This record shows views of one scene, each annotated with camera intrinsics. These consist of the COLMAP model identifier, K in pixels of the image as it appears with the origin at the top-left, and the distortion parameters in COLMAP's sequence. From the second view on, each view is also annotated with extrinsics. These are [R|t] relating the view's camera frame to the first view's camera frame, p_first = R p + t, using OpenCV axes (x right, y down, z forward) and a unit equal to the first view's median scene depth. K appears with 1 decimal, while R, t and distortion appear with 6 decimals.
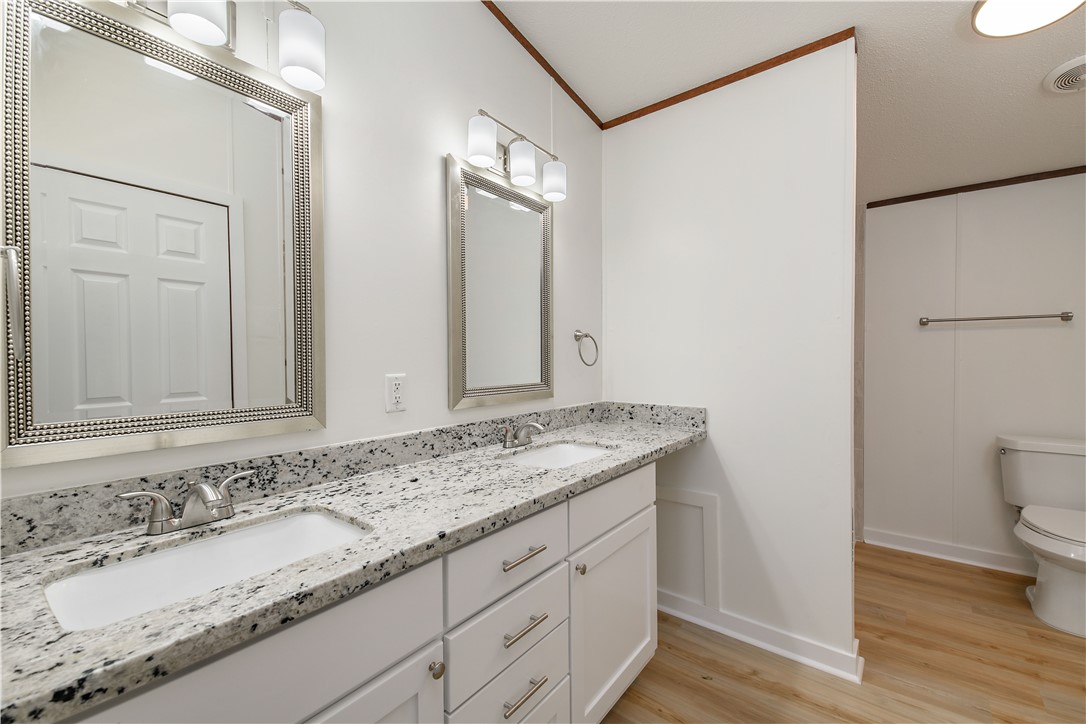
lens RADIAL K [[454.8, 0, 546.5], [0, 454.8, 362.0], [0, 0, 1]] dist [0.039368, -0.018331]
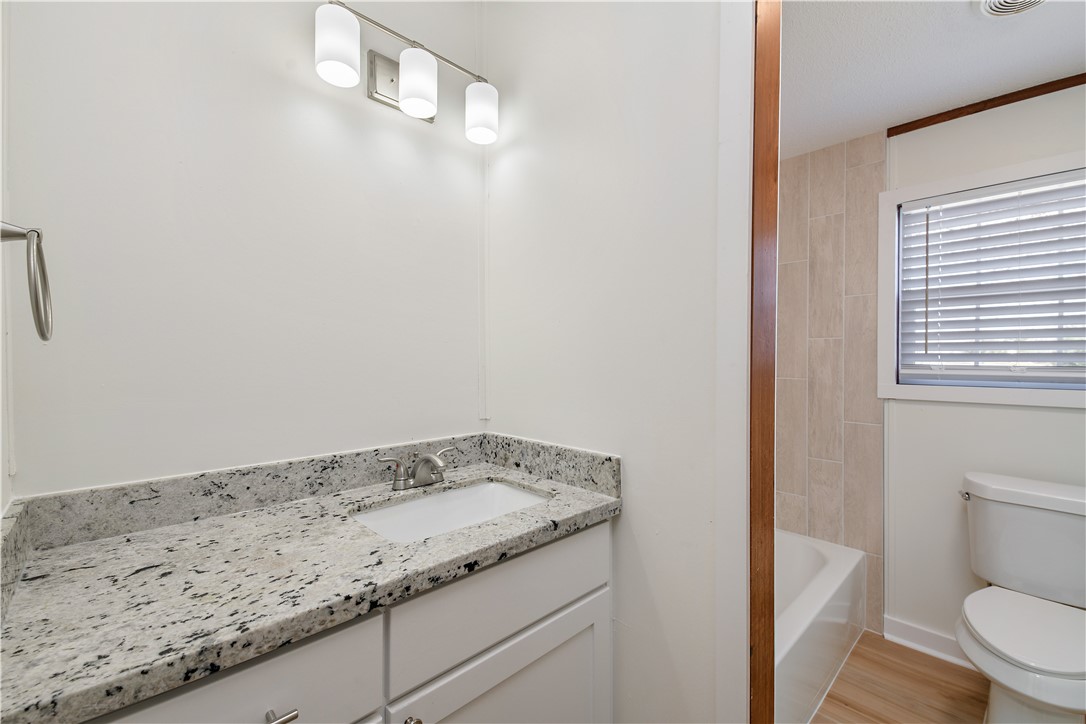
lens RADIAL K [[482.3, 0, 546.0], [0, 482.3, 356.3], [0, 0, 1]] dist [0.000506, 0.000250]
pose [[0.993051, 0.003296, -0.117639, 0.177098], [-0.005211, 0.999859, -0.015975, -0.003995], [0.117570, 0.016477, 0.992928, 0.231143]]
